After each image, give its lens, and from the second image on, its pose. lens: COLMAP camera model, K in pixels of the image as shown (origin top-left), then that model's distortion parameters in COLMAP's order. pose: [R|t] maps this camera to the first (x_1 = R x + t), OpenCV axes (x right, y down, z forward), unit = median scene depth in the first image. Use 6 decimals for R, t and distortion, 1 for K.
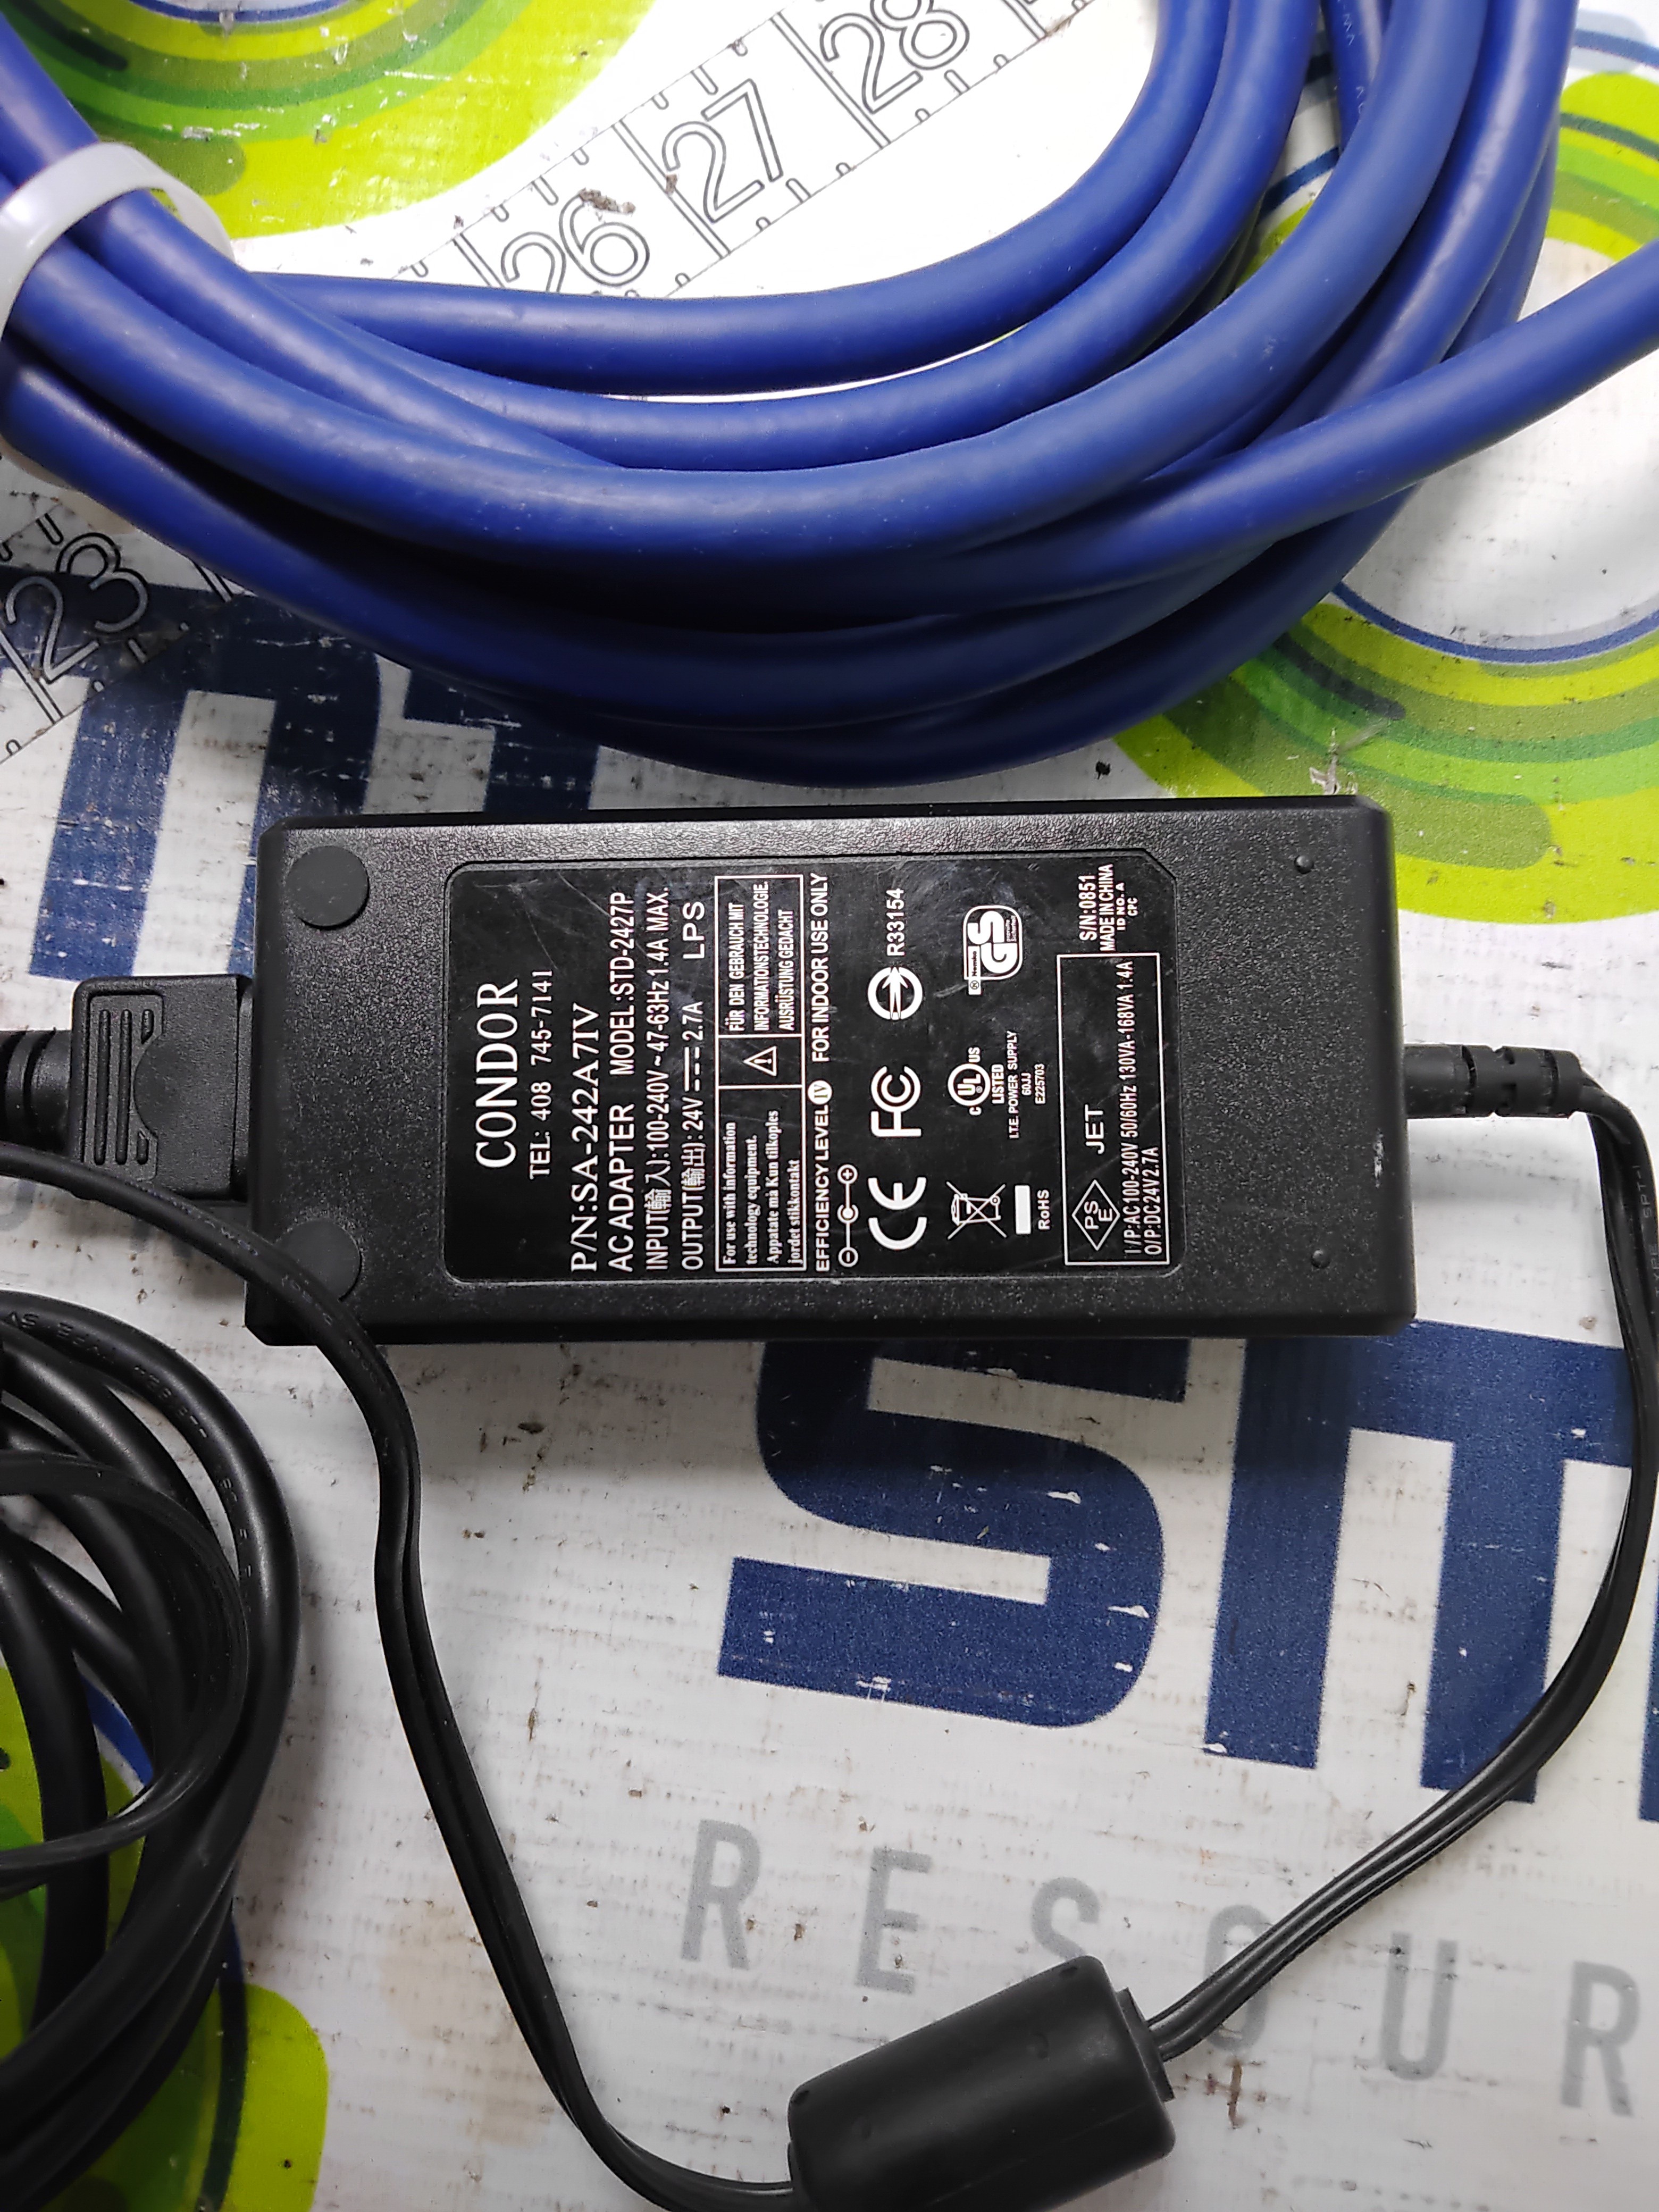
lens RADIAL K [[1676.0, 0, 815.7], [0, 1676.0, 1112.1], [0, 0, 1]] dist [0.001424, 0.004296]
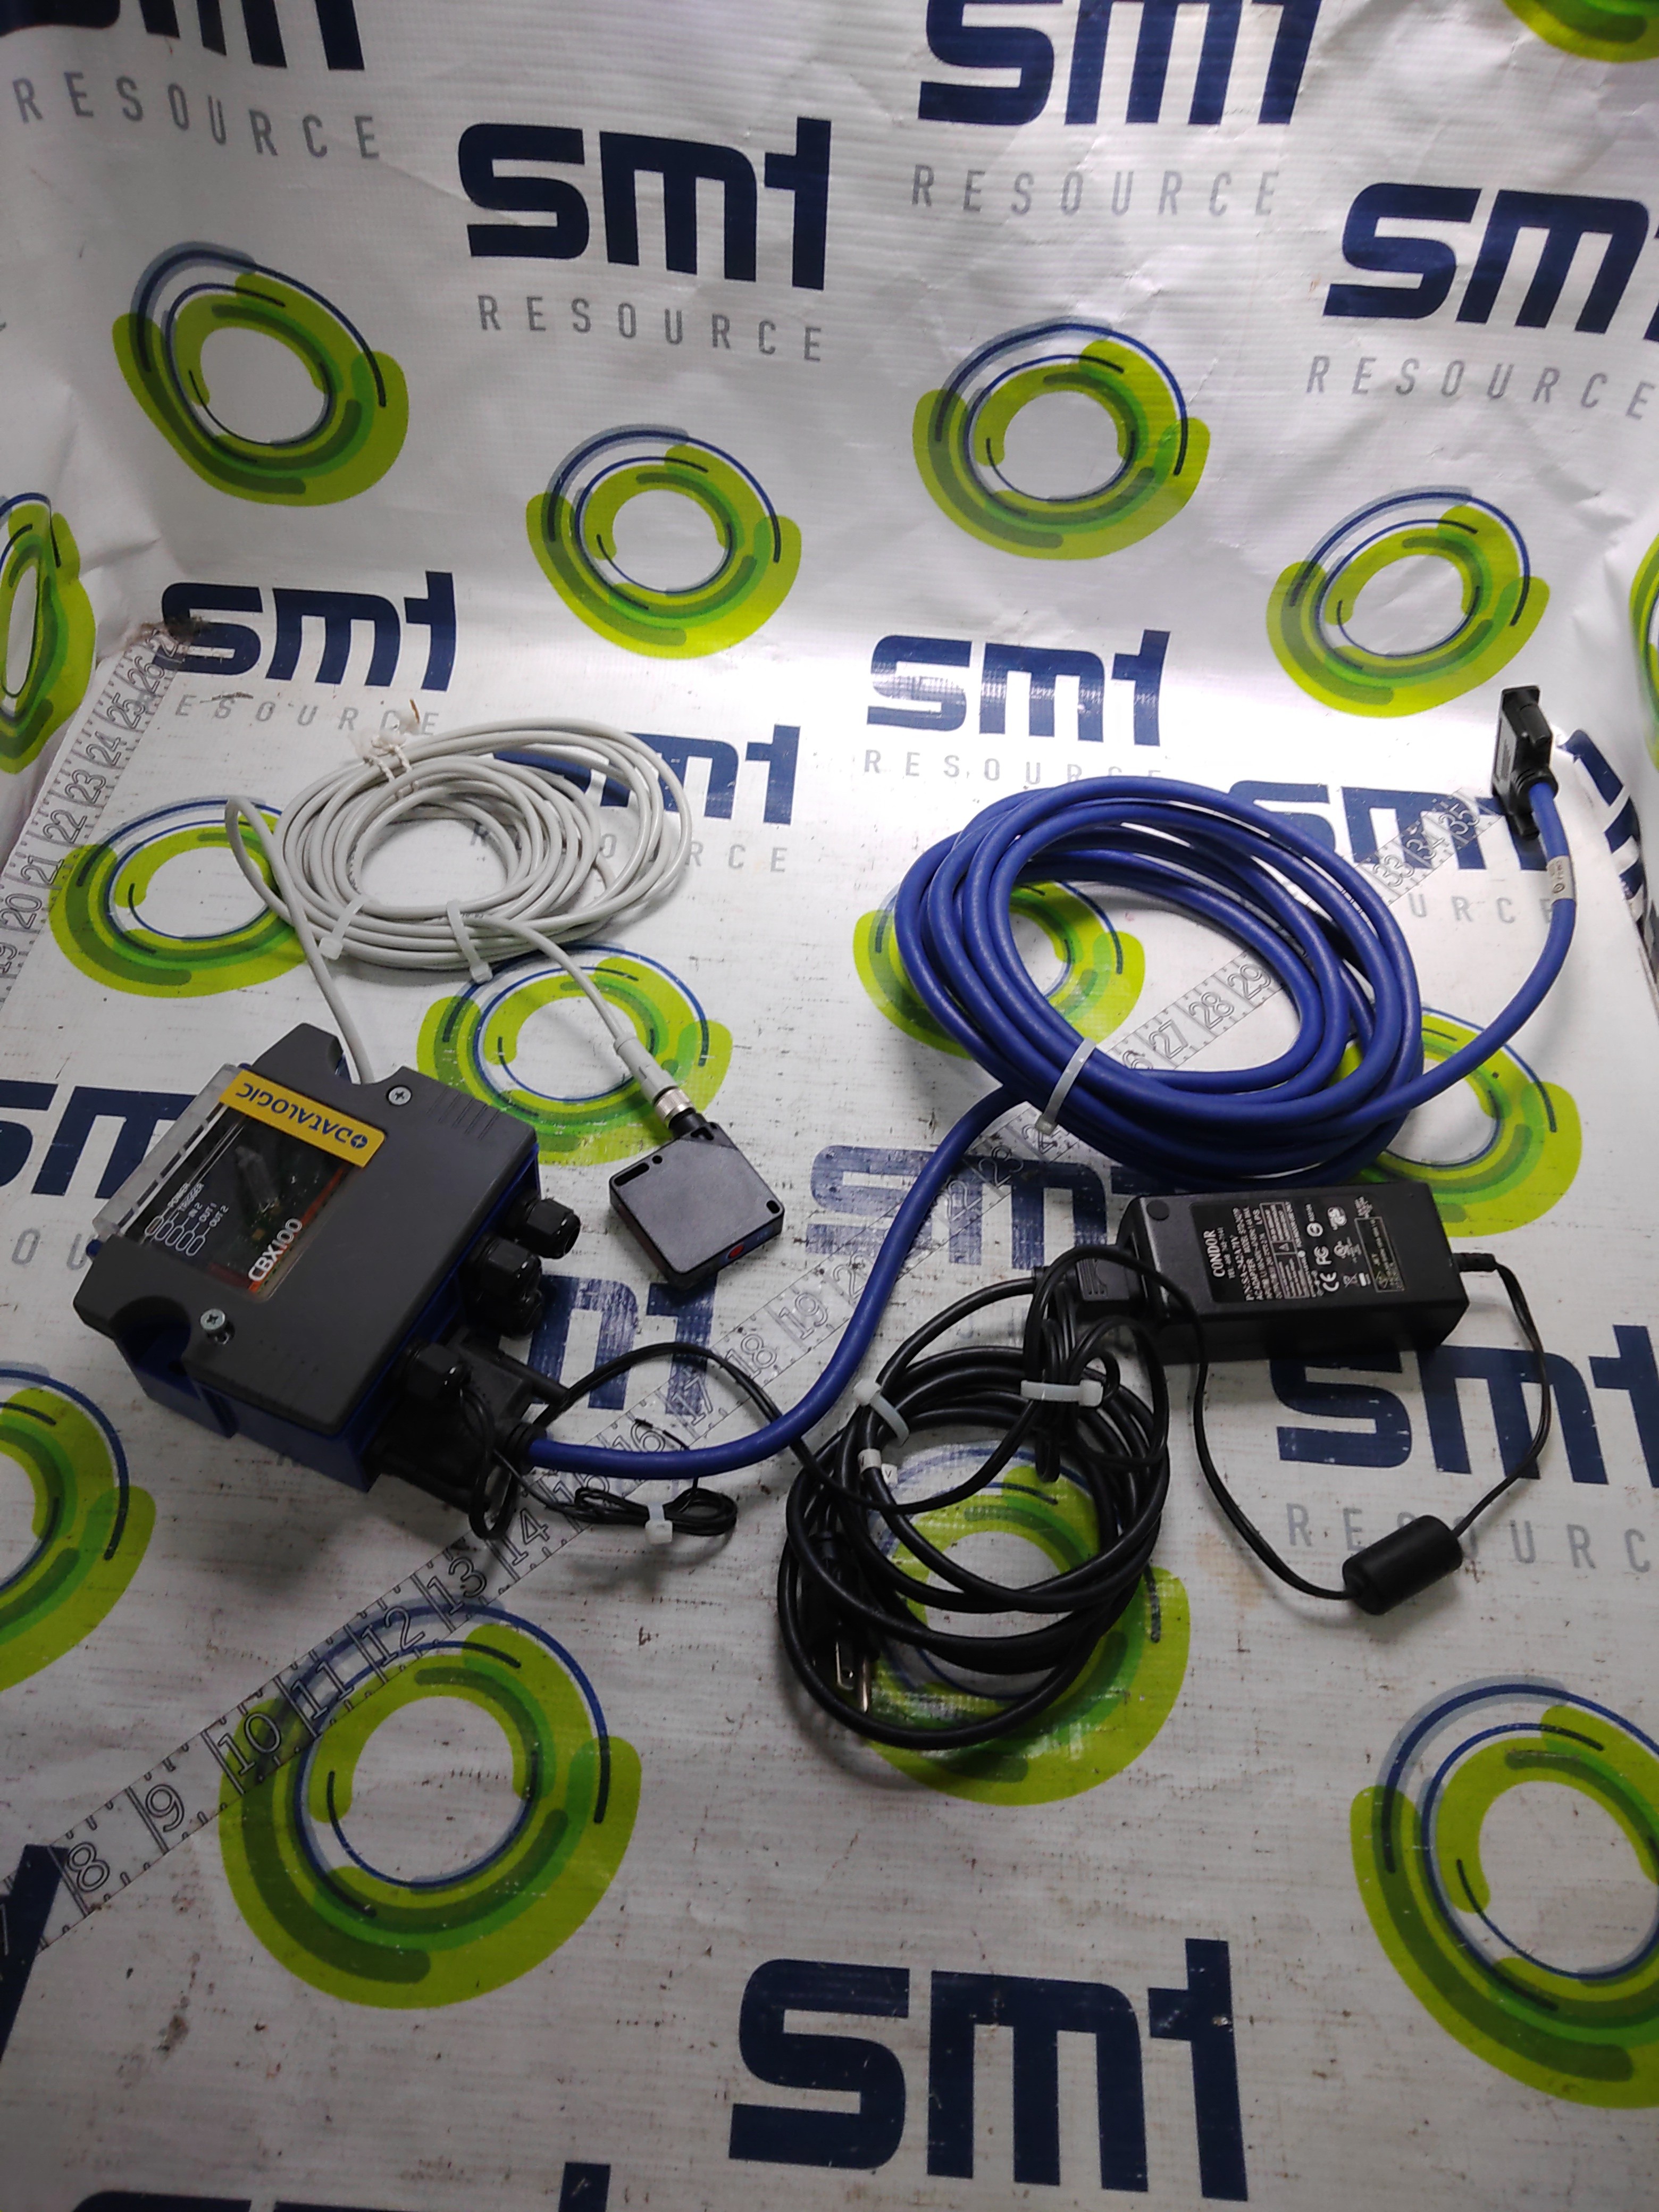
lens RADIAL K [[1633.0, 0, 829.5], [0, 1633.0, 1106.0], [0, 0, 1]] dist [0.004833, 0.004467]
pose [[0.994188, -0.020259, 0.105734, -1.259084], [0.067991, 0.879641, -0.470753, 1.187014], [-0.083471, 0.475206, 0.875906, -1.992667]]
